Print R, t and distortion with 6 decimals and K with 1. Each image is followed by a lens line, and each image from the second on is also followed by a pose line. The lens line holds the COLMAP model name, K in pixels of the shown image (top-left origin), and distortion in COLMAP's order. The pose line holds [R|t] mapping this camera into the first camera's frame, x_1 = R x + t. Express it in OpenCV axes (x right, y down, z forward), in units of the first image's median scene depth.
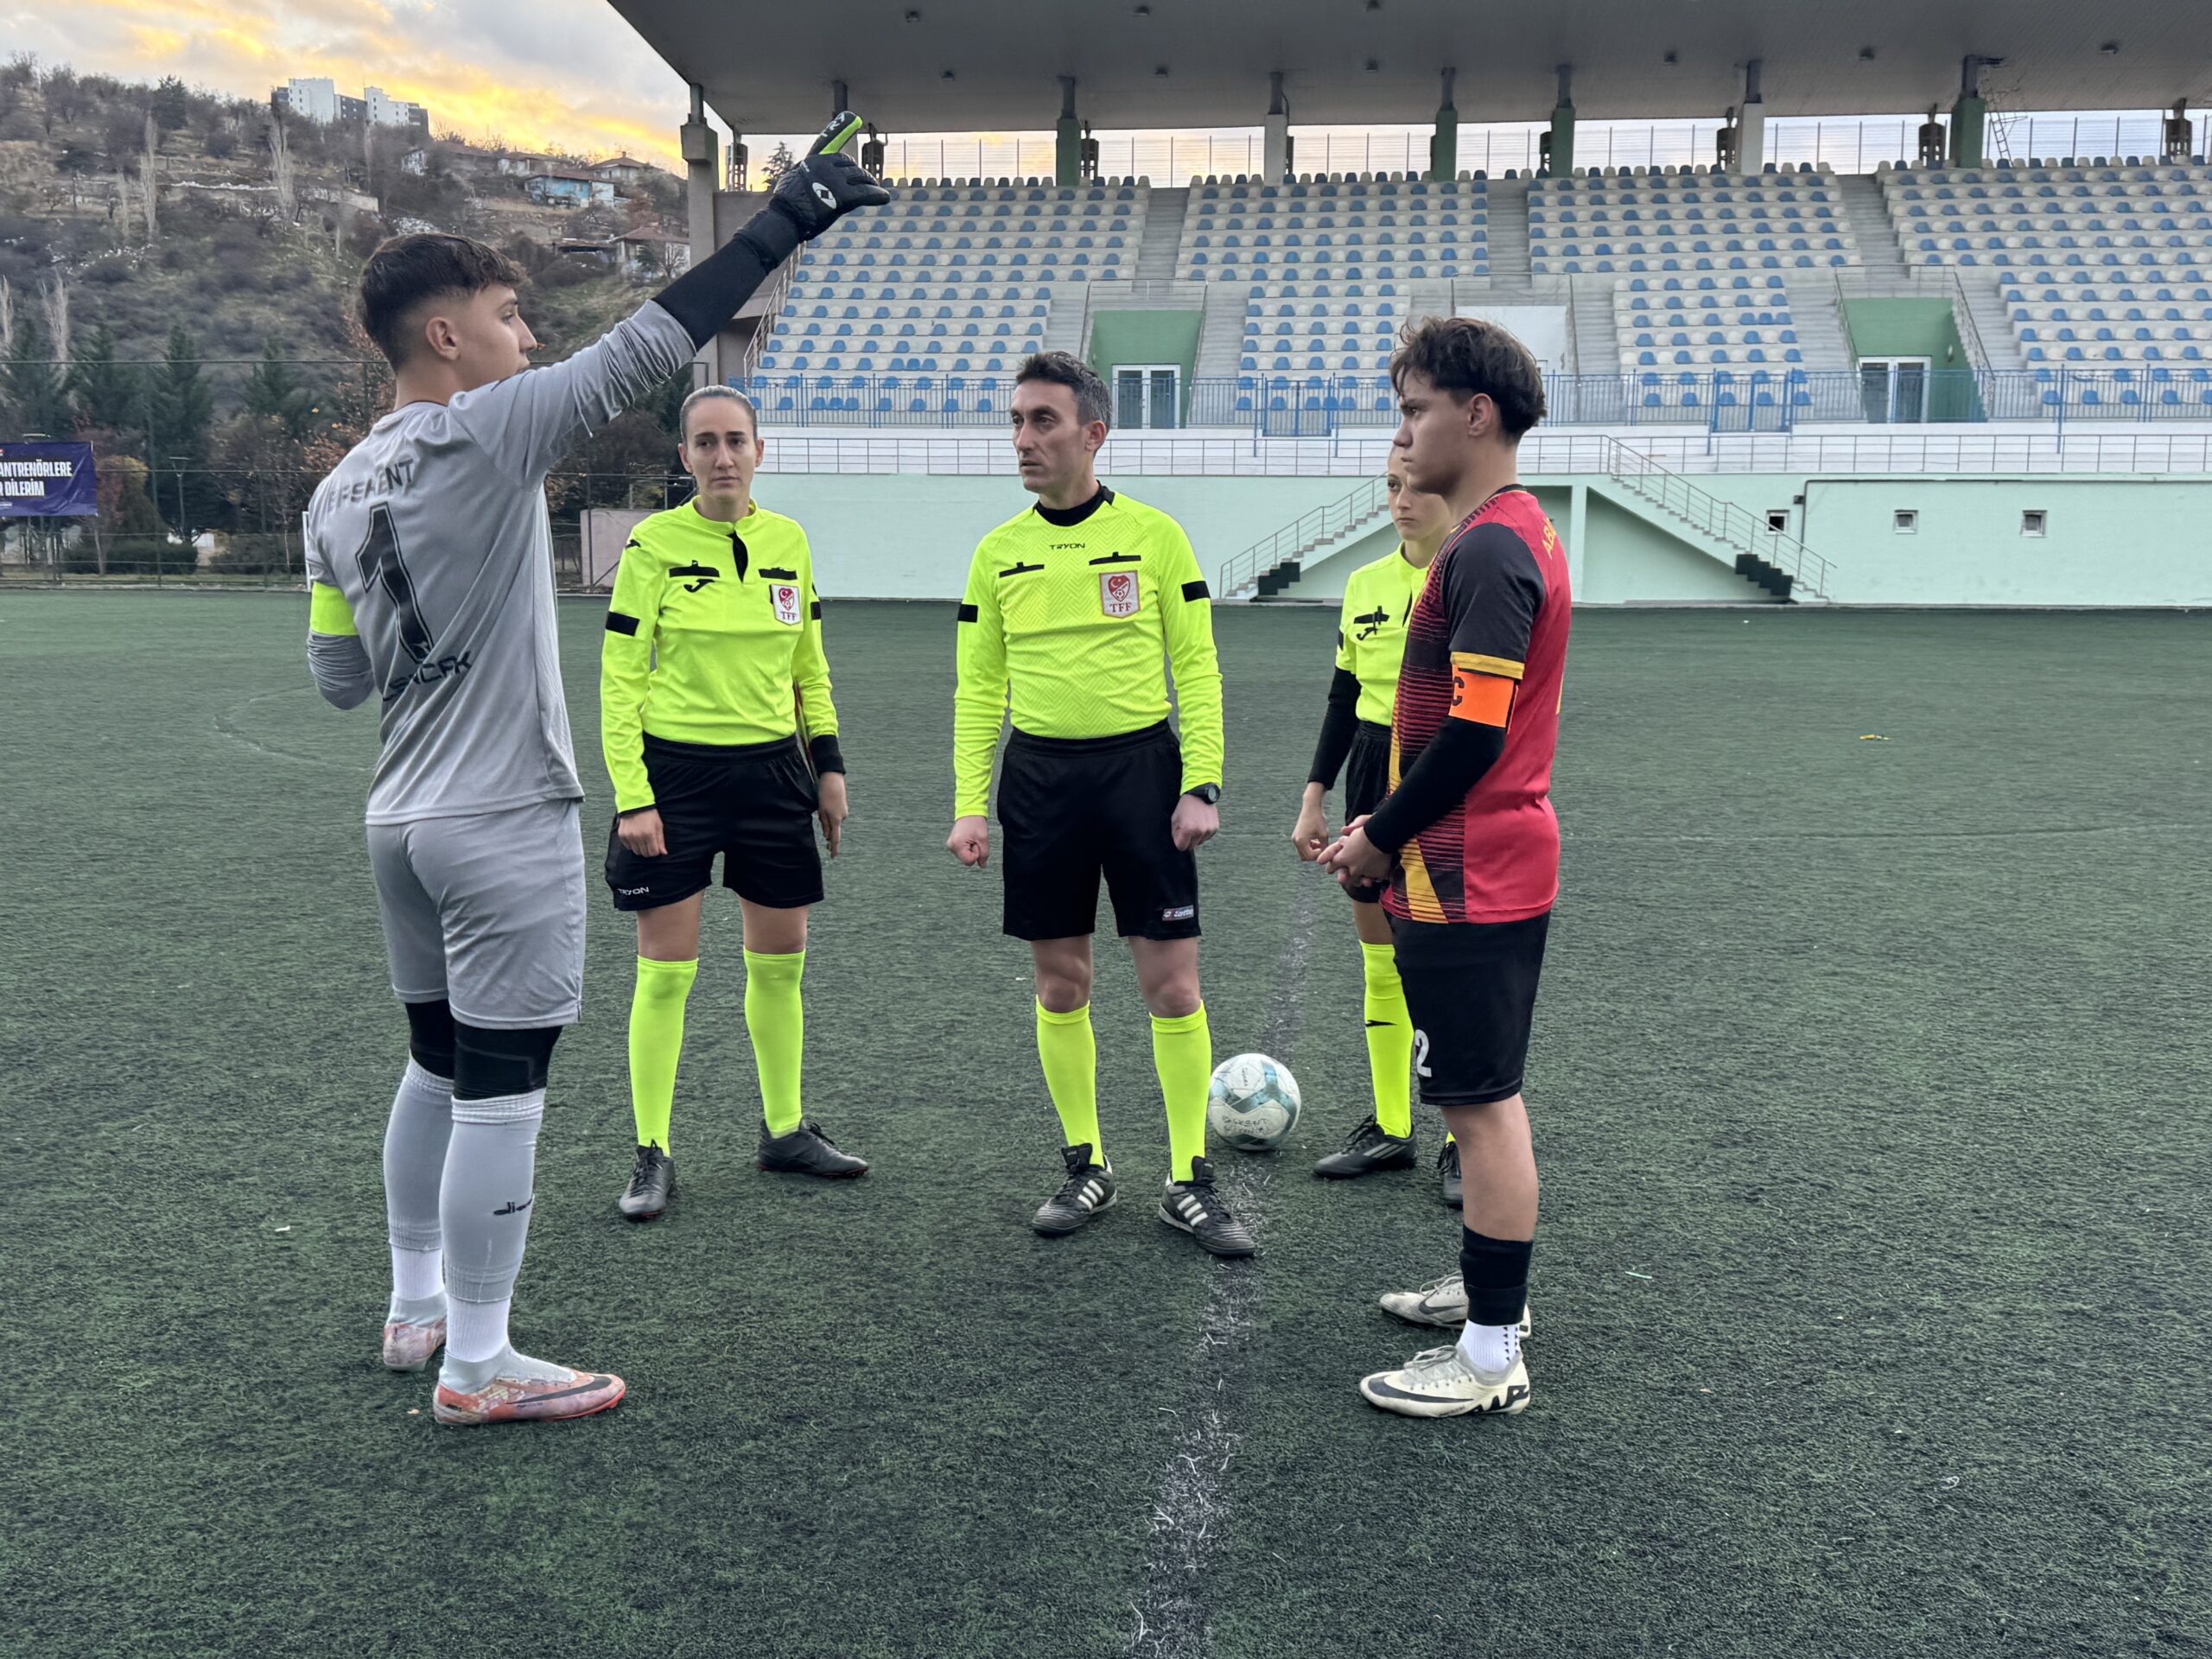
lens RADIAL K [[2032.6, 0, 1149.0], [0, 2032.6, 881.1], [0, 0, 1]] dist [0.028175, 0.000000]
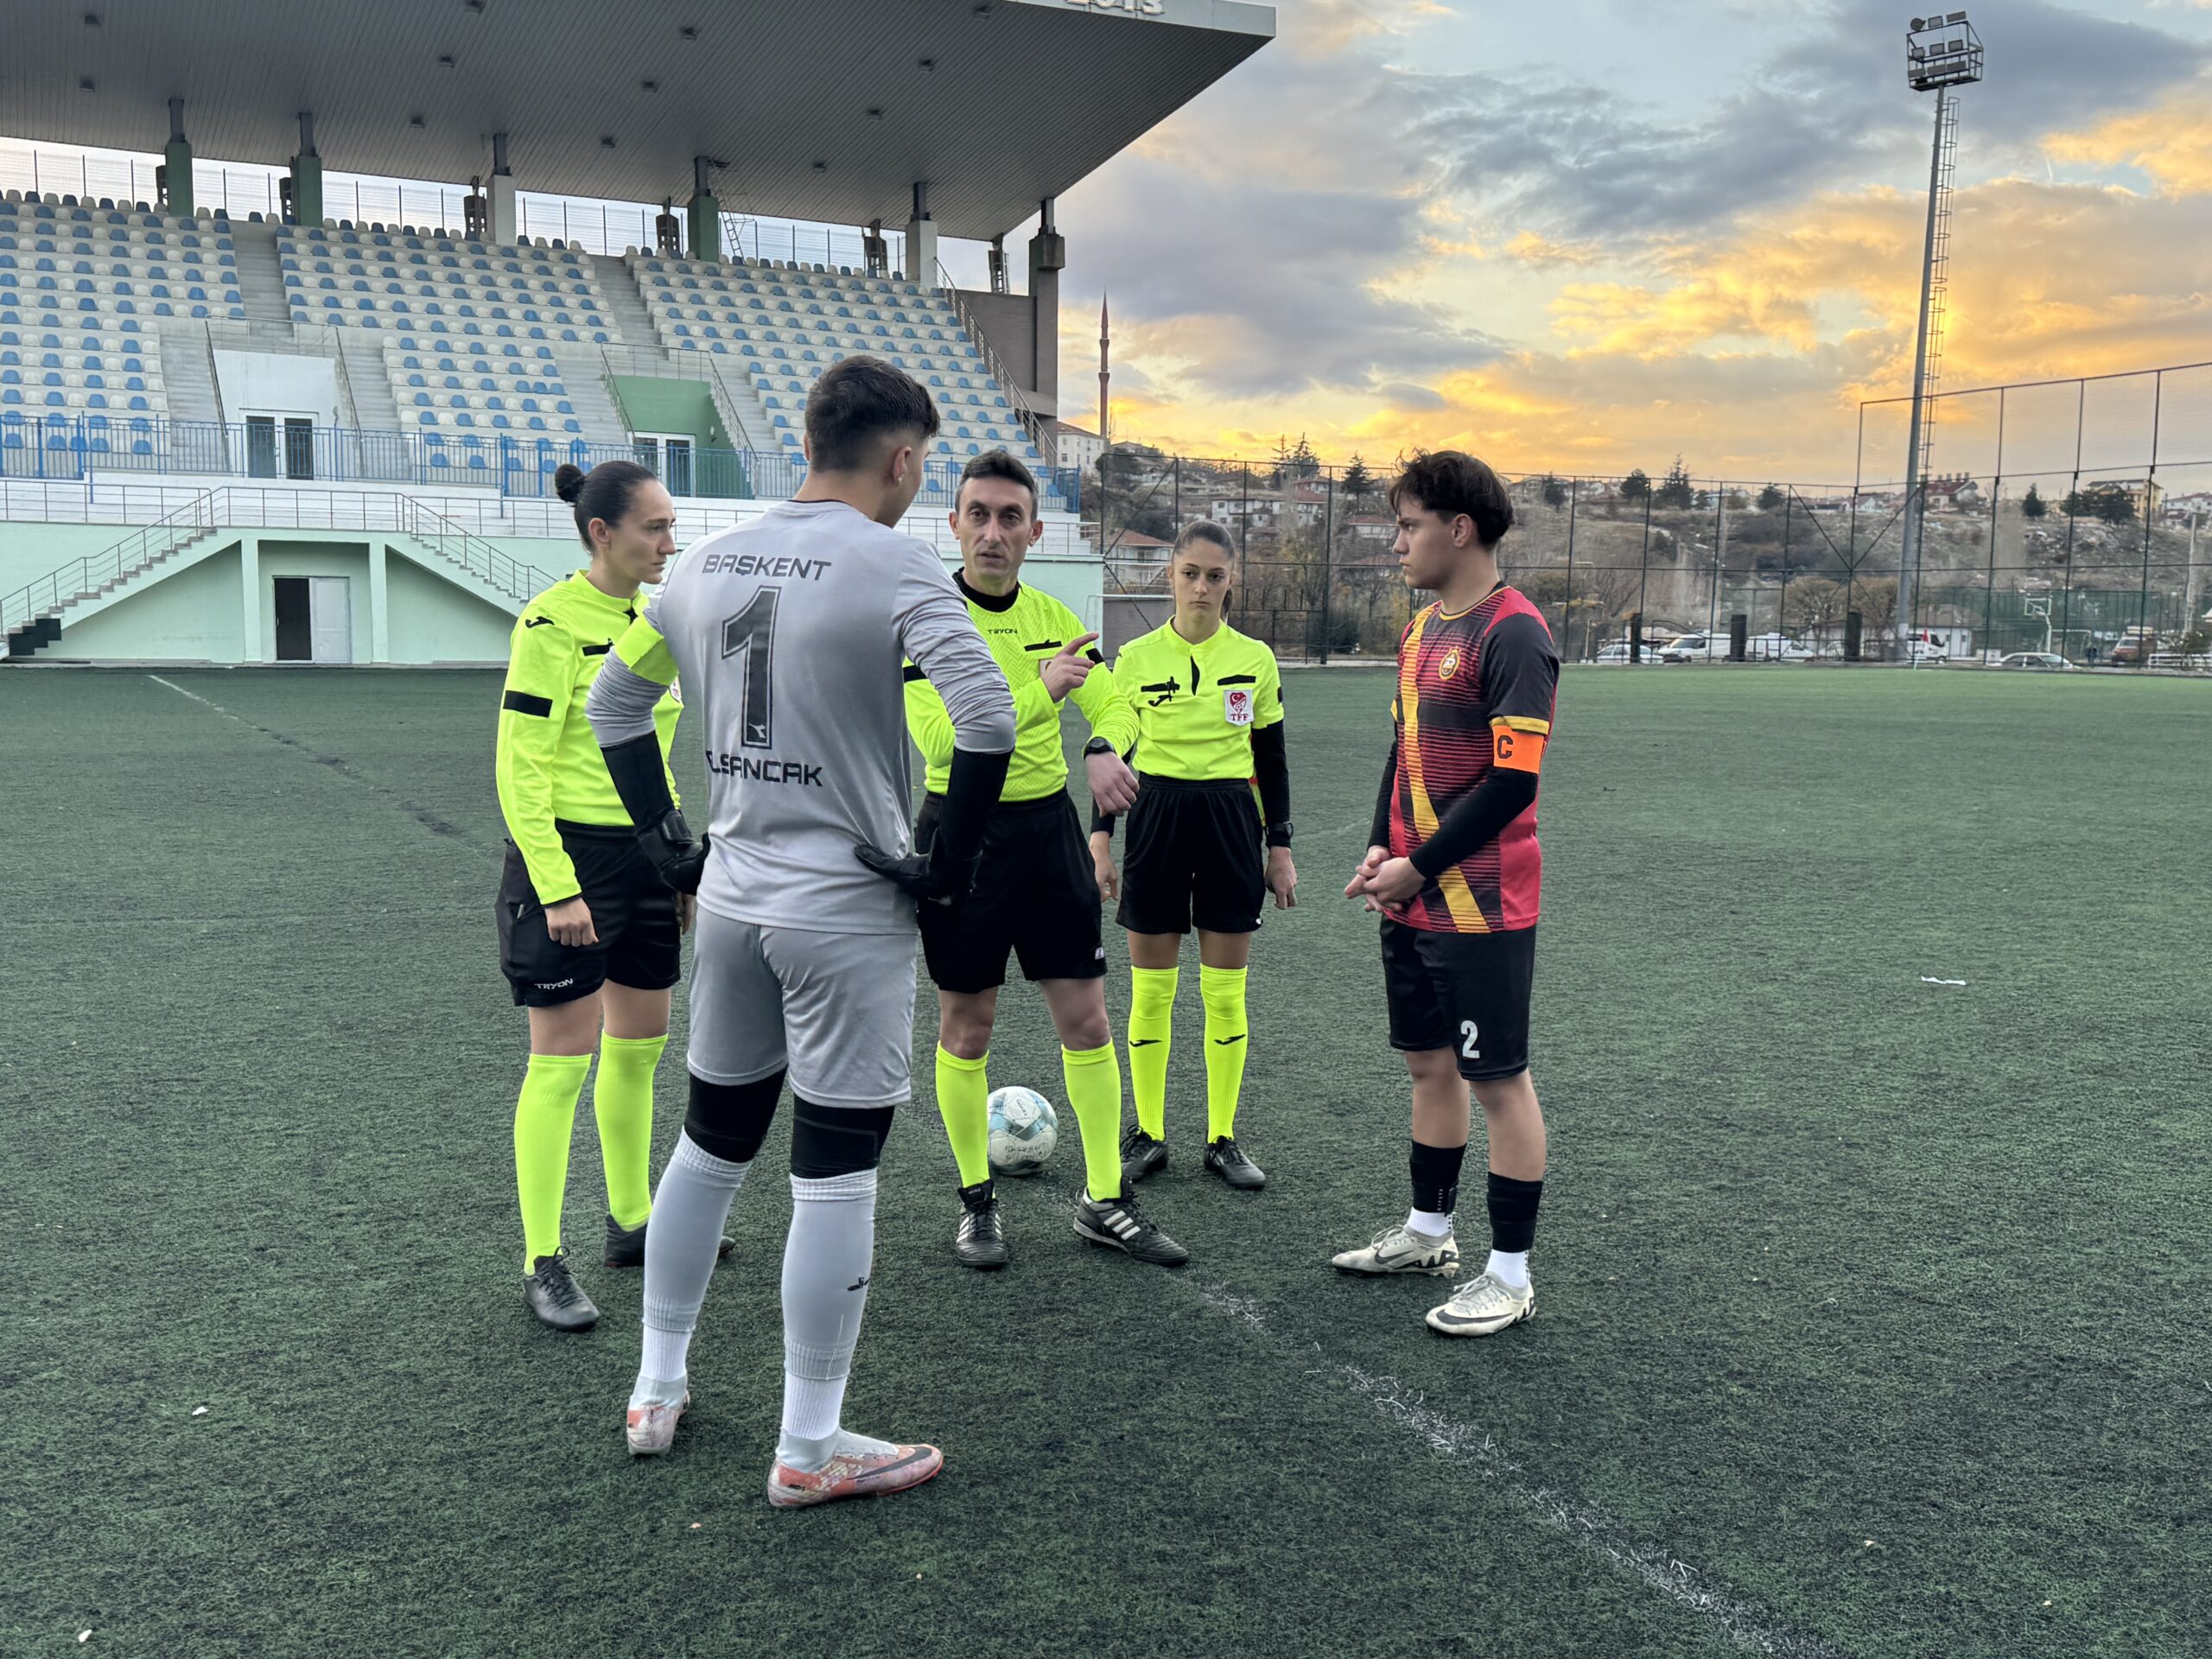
lens RADIAL K [[2032.6, 0, 1076.4], [0, 2032.6, 875.8], [0, 0, 1]] dist [0.028175, 0.000000]
pose [[0.838872, -0.062575, 0.540720, -0.564545], [0.079362, 0.996816, -0.007765, -0.018497], [-0.538512, 0.049426, 0.841167, 0.065248]]
